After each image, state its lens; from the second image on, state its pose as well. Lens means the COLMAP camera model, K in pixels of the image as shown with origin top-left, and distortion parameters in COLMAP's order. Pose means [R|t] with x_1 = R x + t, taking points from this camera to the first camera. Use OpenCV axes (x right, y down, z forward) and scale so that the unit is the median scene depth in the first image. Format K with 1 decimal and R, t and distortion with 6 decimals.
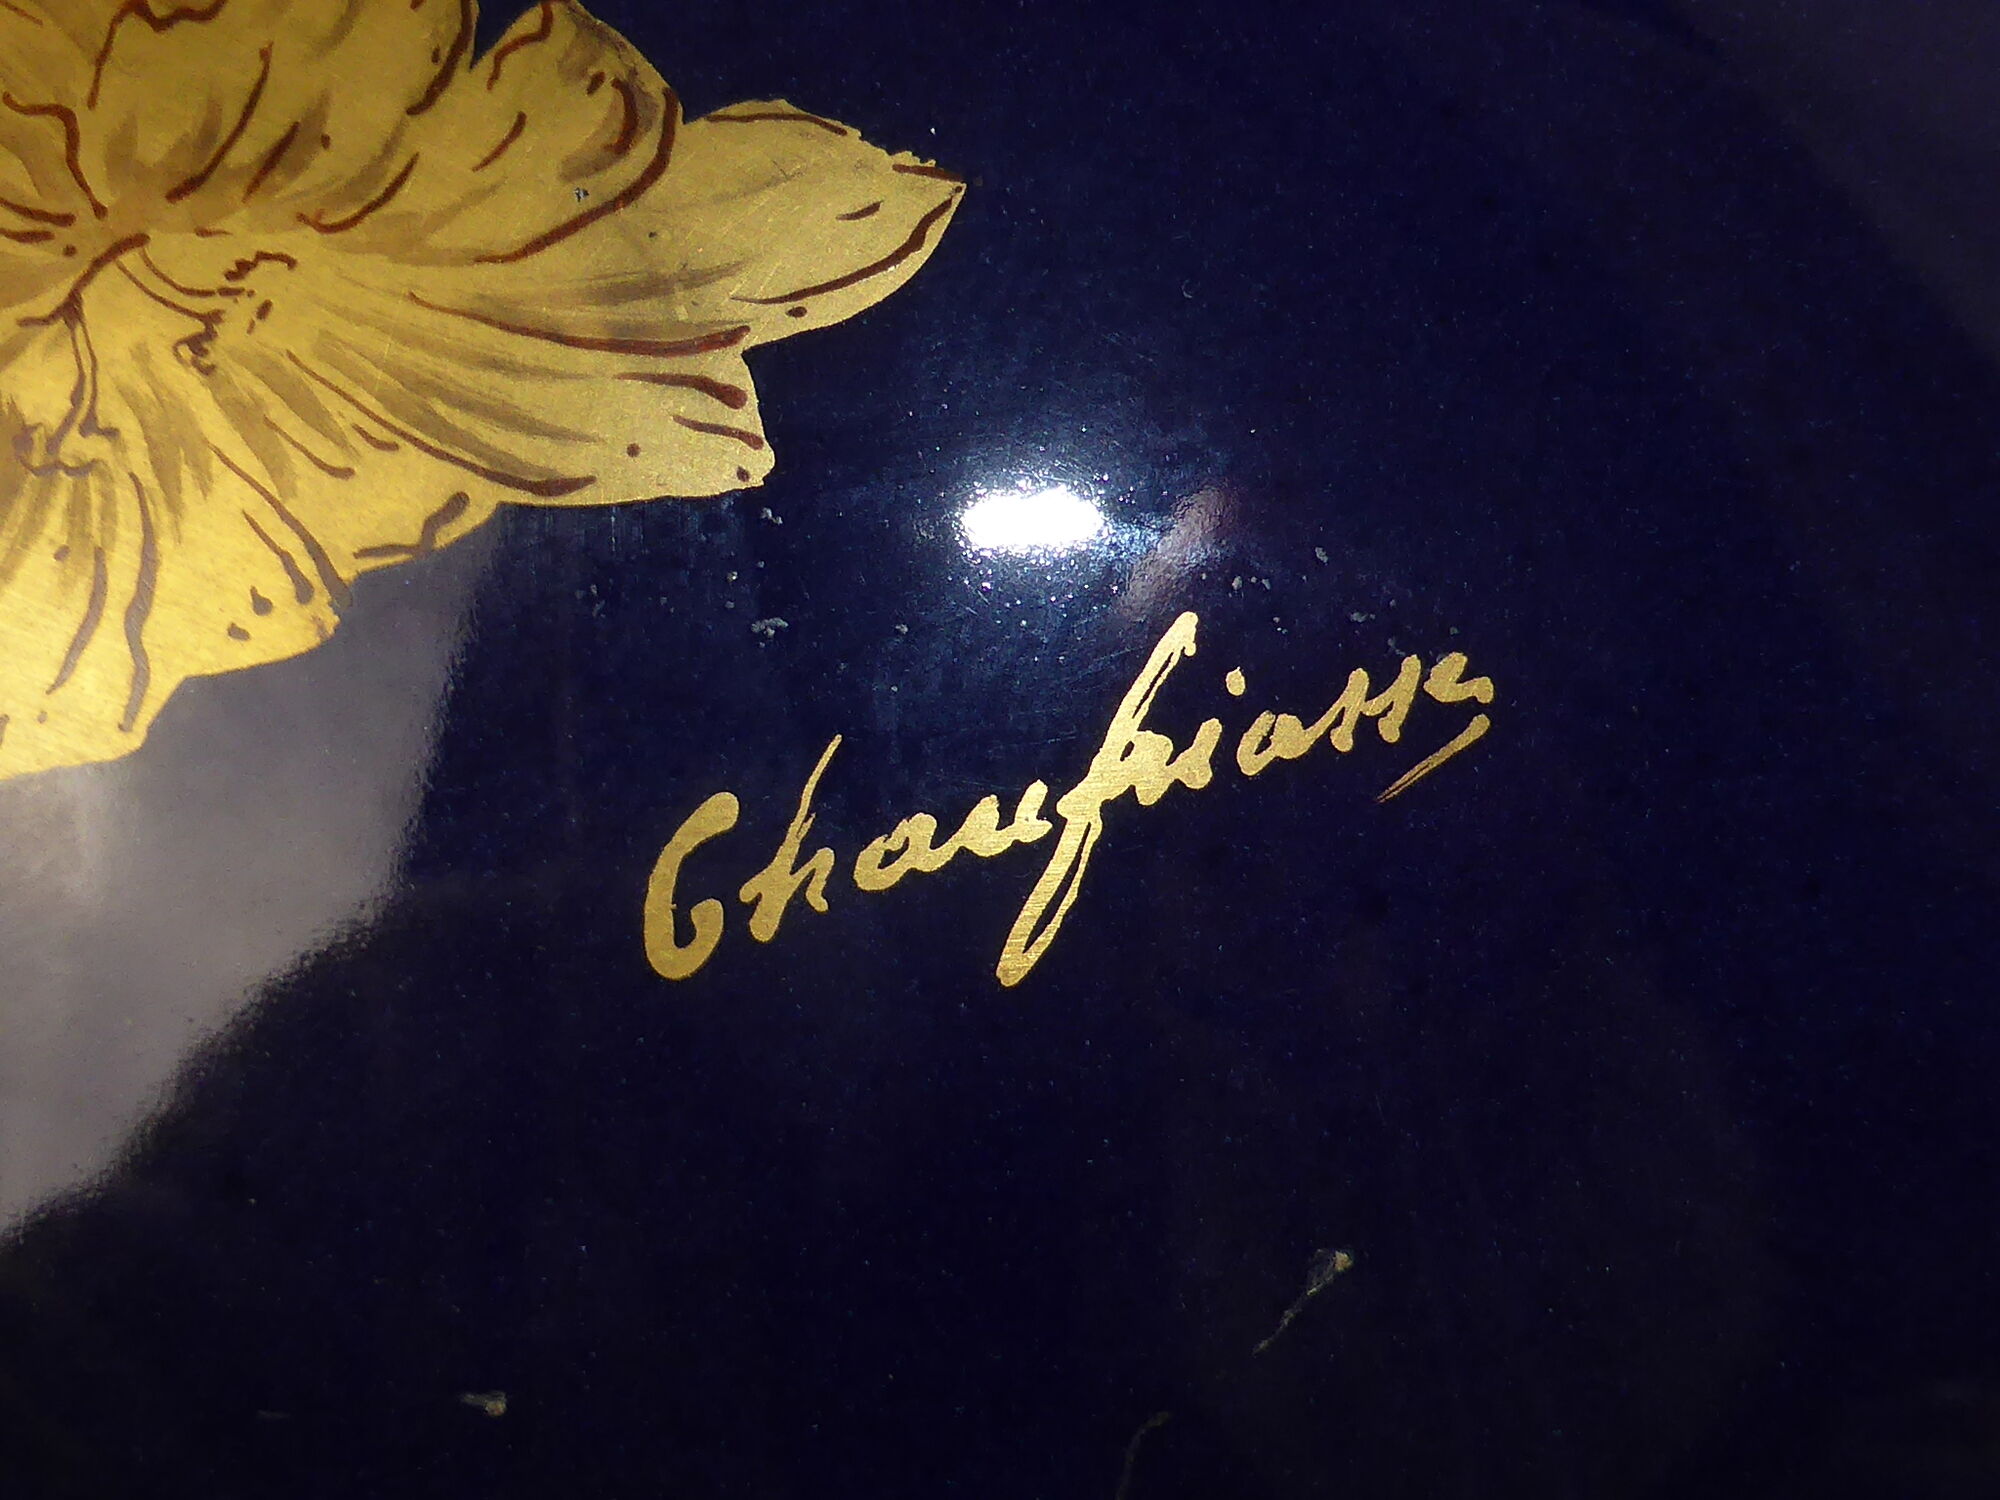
lens RADIAL K [[3241.3, 0, 1000.0], [0, 3241.3, 750.0], [0, 0, 1]] dist [-0.054656, 0.186967]
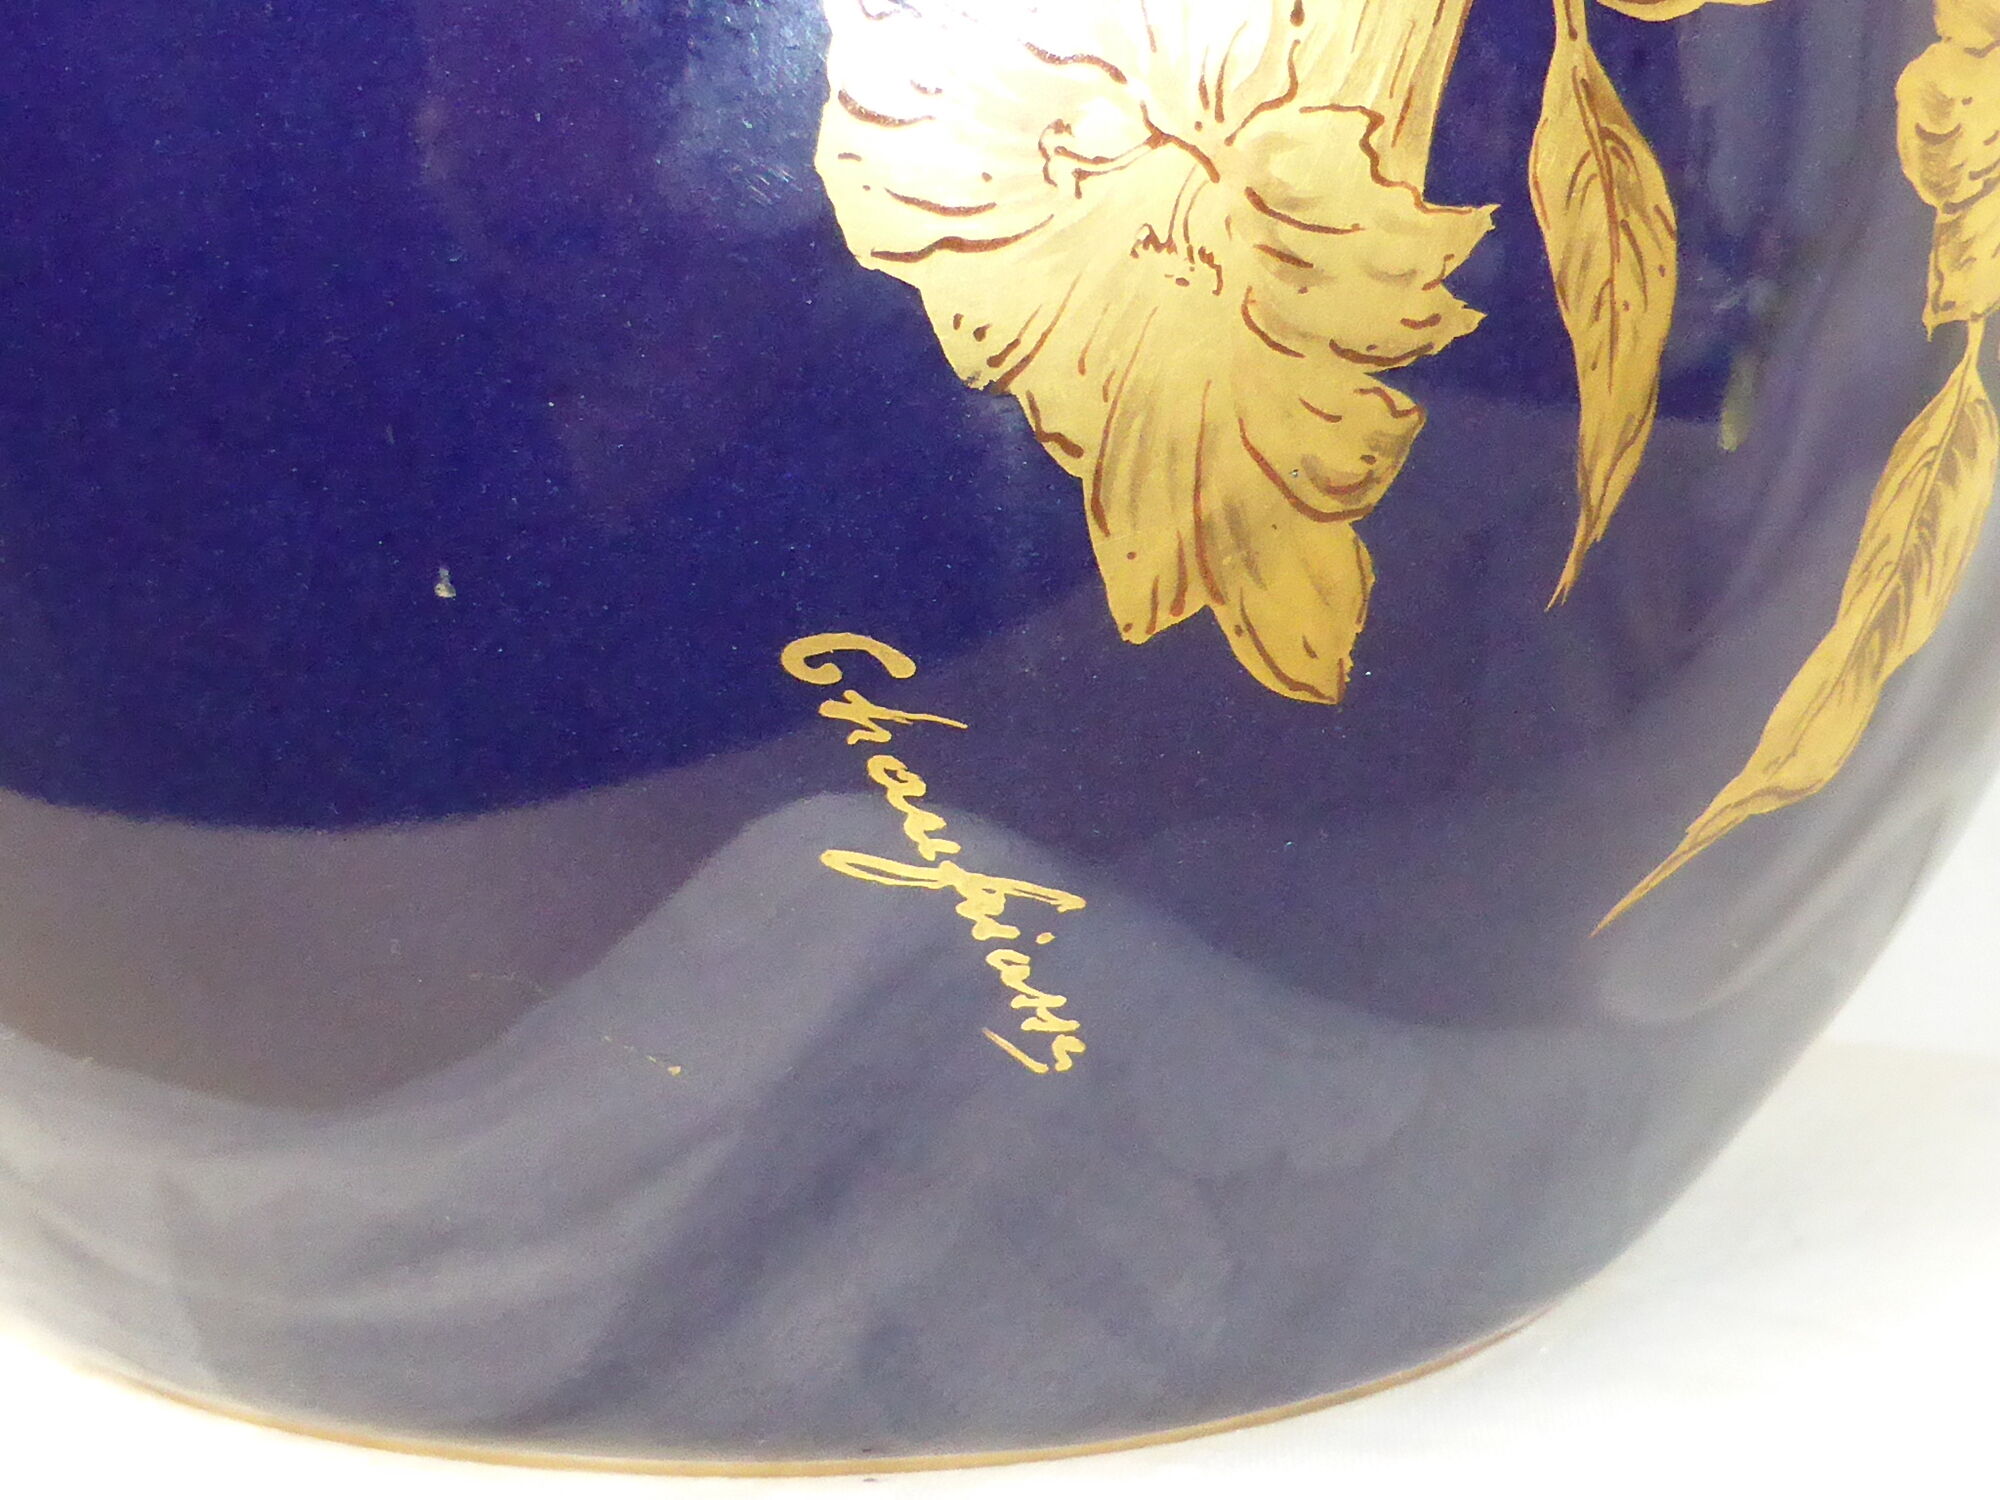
lens RADIAL K [[3241.3, 0, 1000.0], [0, 3241.3, 750.0], [0, 0, 1]] dist [-0.054656, 0.186967]
pose [[0.182168, 0.889623, 0.418790, -0.648487], [-0.969300, 0.234012, -0.075474, 0.093820], [-0.165145, -0.392184, 0.904941, -0.336308]]
